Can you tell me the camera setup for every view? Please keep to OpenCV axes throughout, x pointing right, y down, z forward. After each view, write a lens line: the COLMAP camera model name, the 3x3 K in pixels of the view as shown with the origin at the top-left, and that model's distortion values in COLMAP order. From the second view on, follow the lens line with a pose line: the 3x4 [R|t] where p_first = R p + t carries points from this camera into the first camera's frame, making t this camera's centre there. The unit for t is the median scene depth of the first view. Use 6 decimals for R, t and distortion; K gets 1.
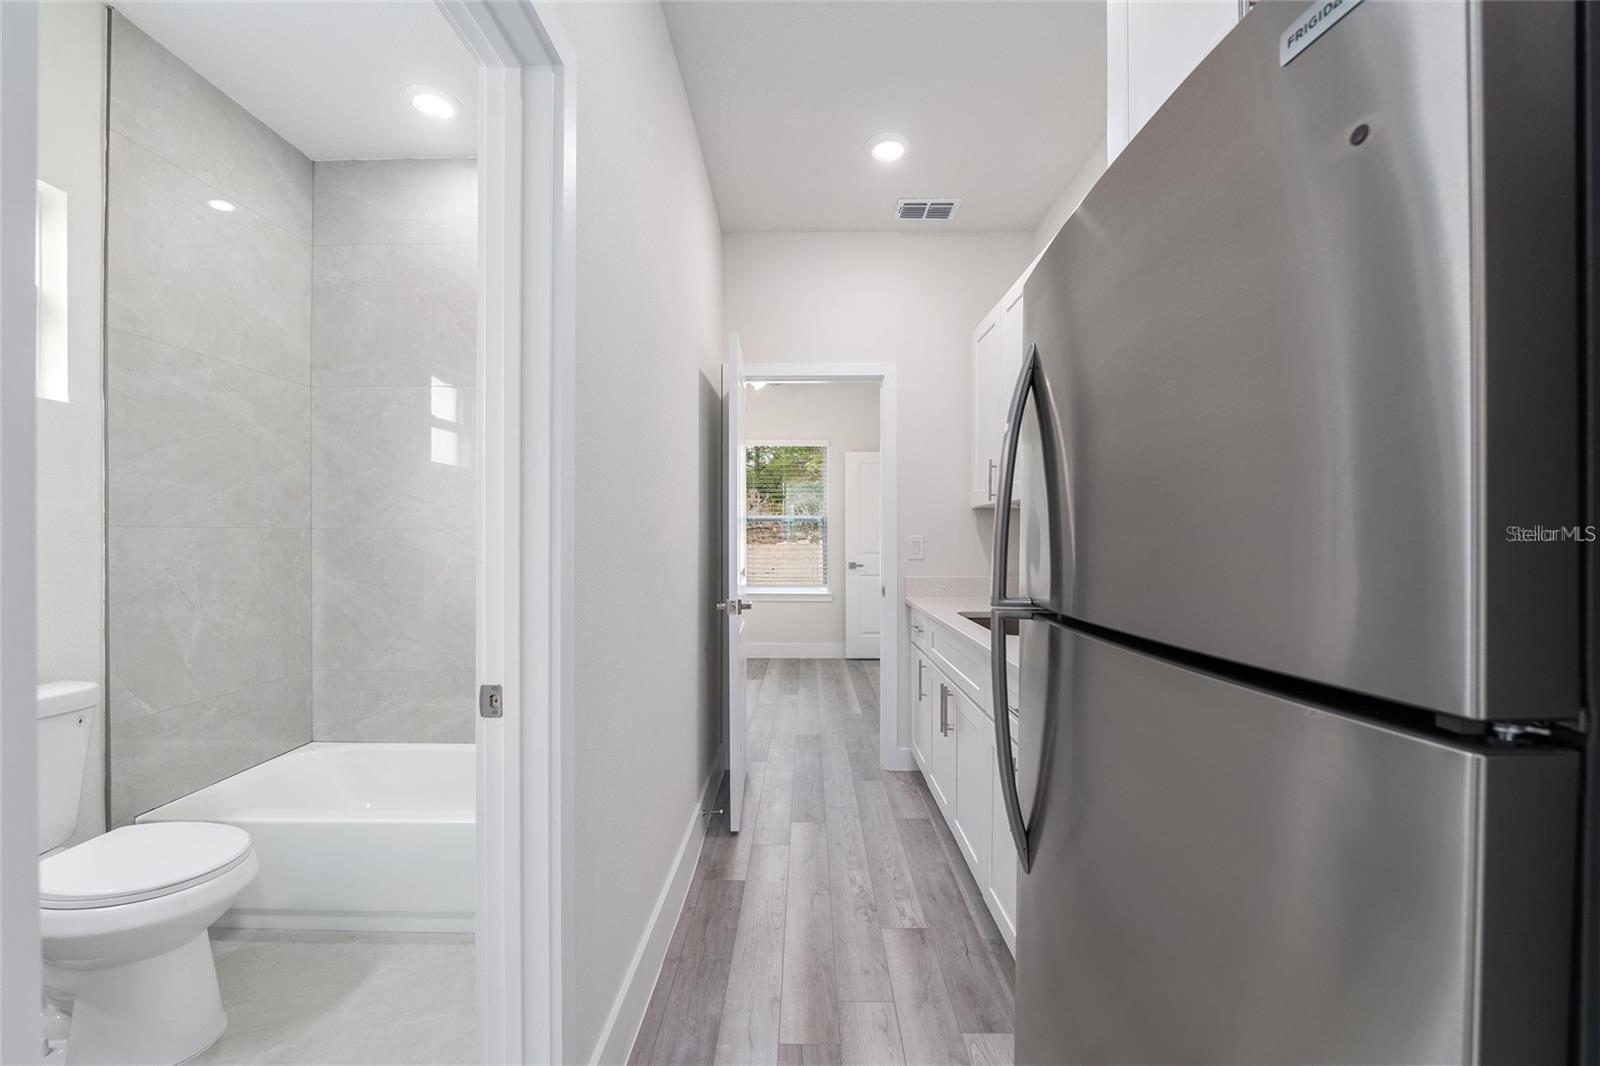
lens RADIAL K [[650.6, 0, 794.7], [0, 650.6, 537.2], [0, 0, 1]] dist [-0.013030, 0.000852]
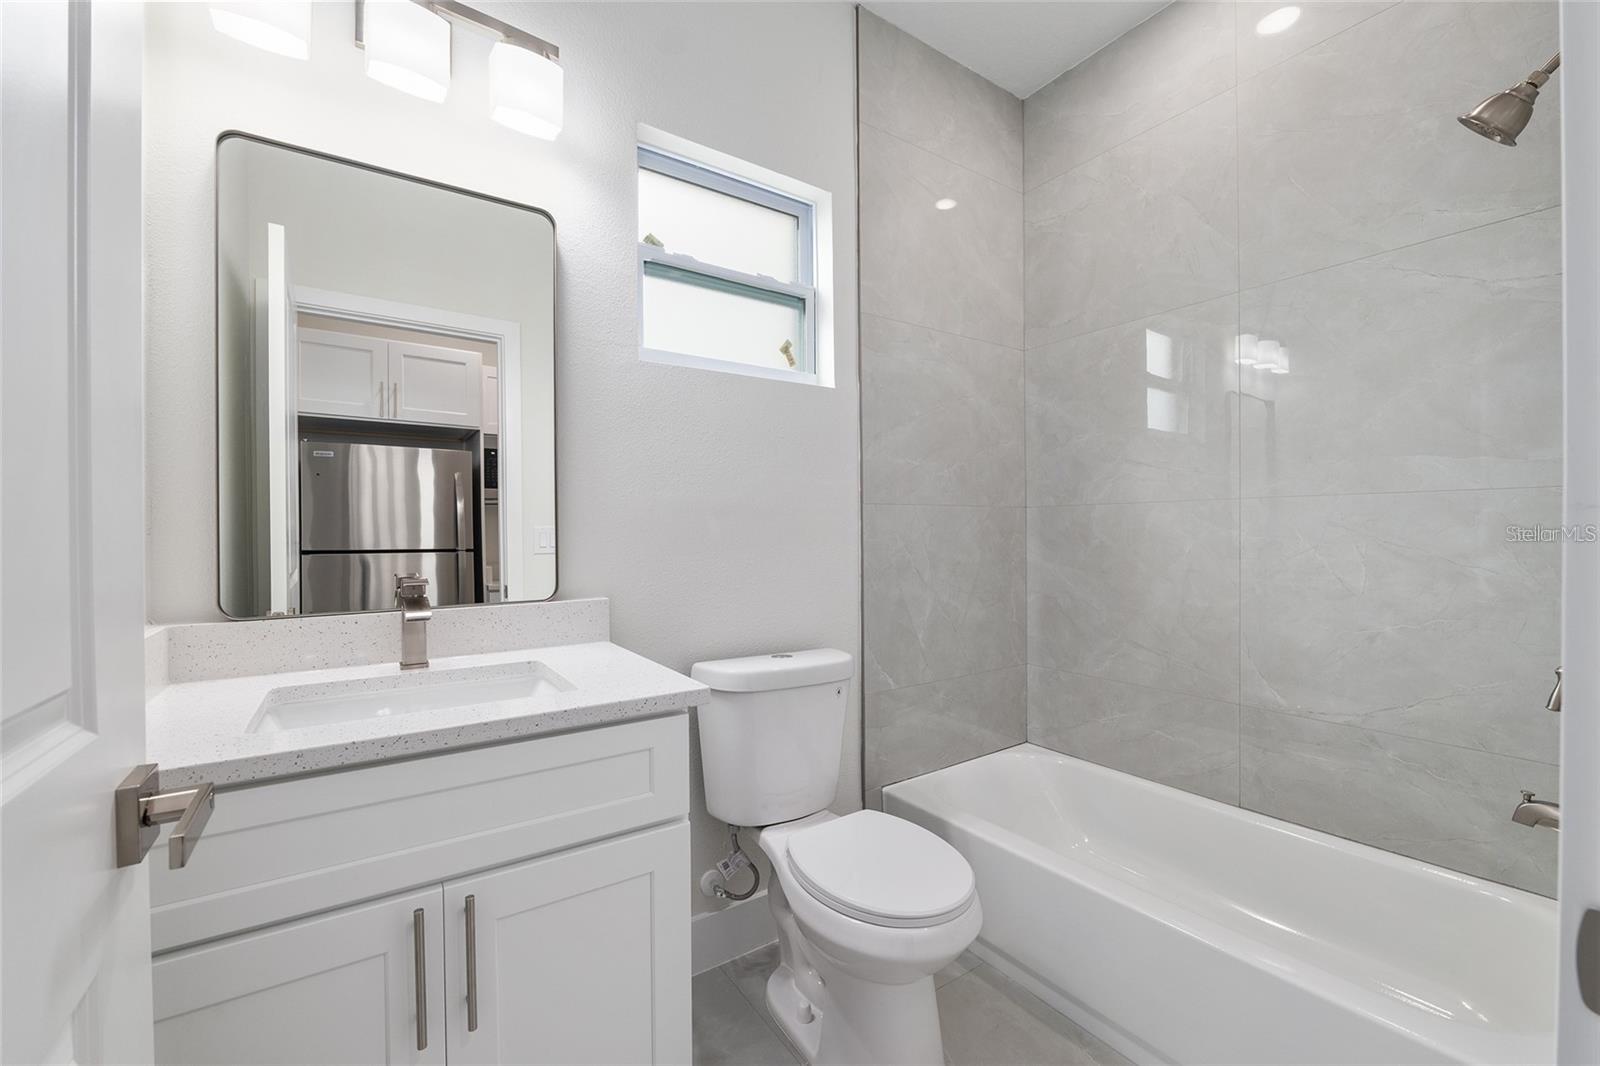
lens RADIAL K [[650.6, 0, 794.7], [0, 650.6, 537.2], [0, 0, 1]] dist [-0.013030, 0.000852]
pose [[0.572648, 0.001600, -0.819800, -0.216080], [0.006242, 0.999961, 0.006312, 0.024104], [0.819778, -0.008732, 0.572616, 0.245865]]
